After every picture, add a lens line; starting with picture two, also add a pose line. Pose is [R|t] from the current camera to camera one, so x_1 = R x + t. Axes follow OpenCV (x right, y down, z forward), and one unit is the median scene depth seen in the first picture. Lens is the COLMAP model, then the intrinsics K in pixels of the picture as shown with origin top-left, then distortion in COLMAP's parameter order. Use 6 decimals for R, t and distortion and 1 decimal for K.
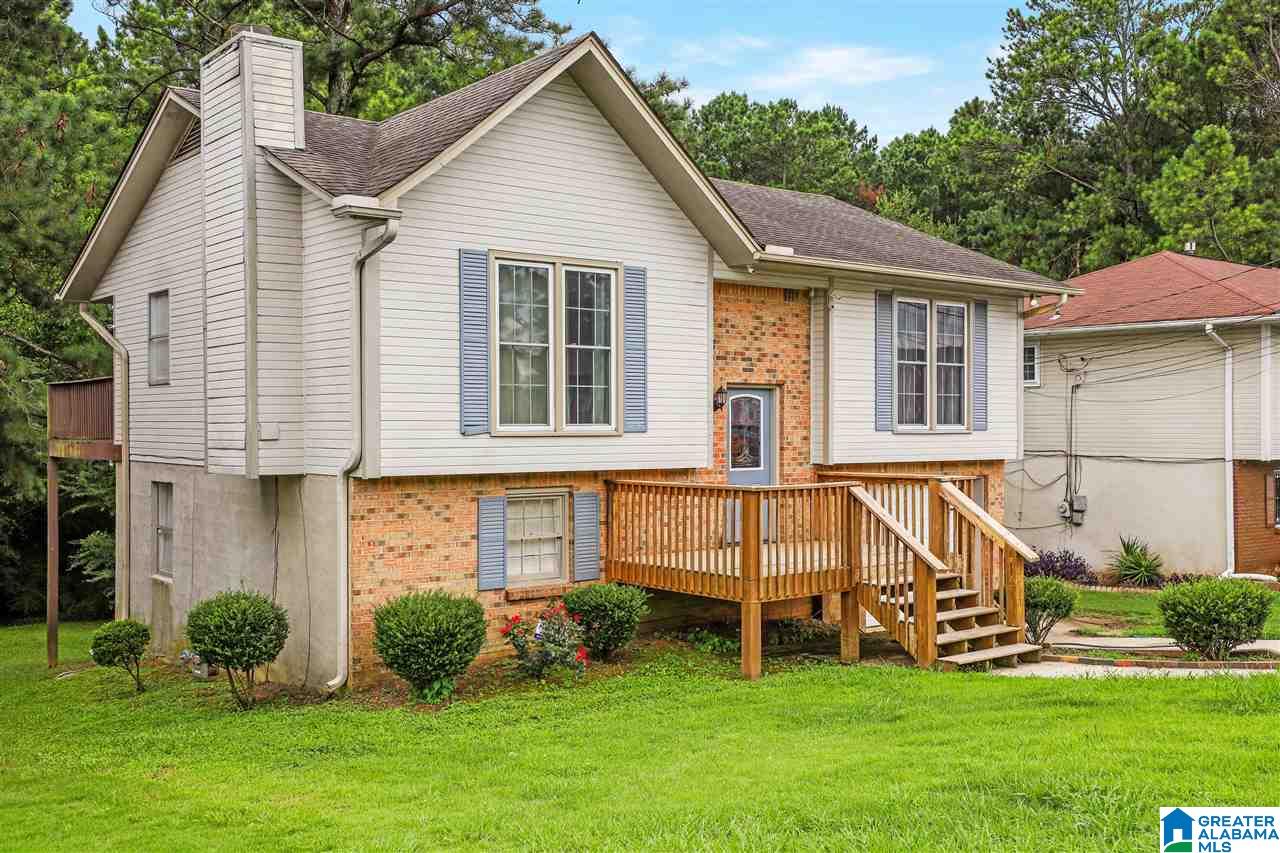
lens RADIAL K [[1261.8, 0, 641.4], [0, 1261.8, 425.5], [0, 0, 1]] dist [0.038232, 0.000000]
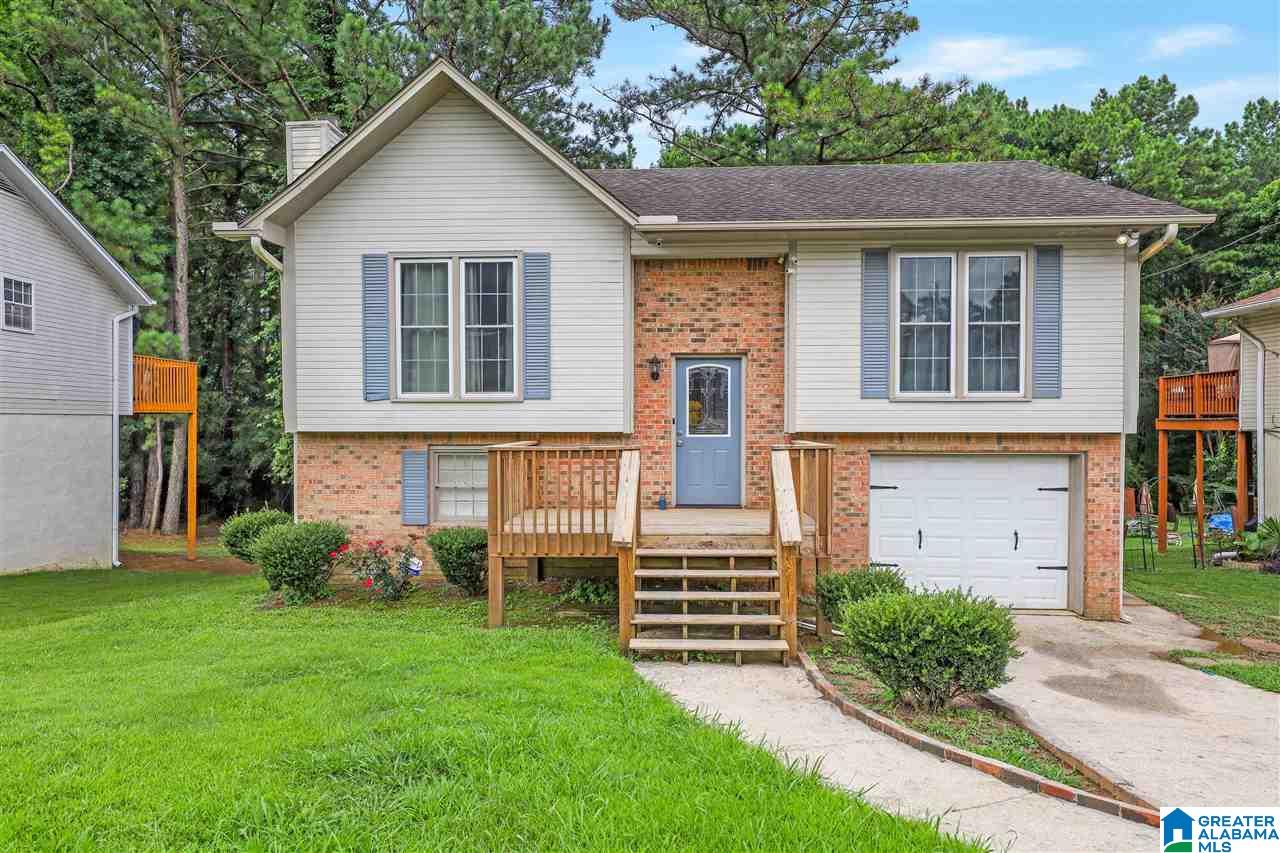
lens RADIAL K [[871.3, 0, 640.0], [0, 871.3, 425.7], [0, 0, 1]] dist [0.018783, 0.000570]
pose [[0.742227, 0.007022, -0.670112, 0.555428], [-0.000390, 0.999949, 0.010047, 0.020197], [0.670149, -0.007196, 0.742192, 0.452113]]
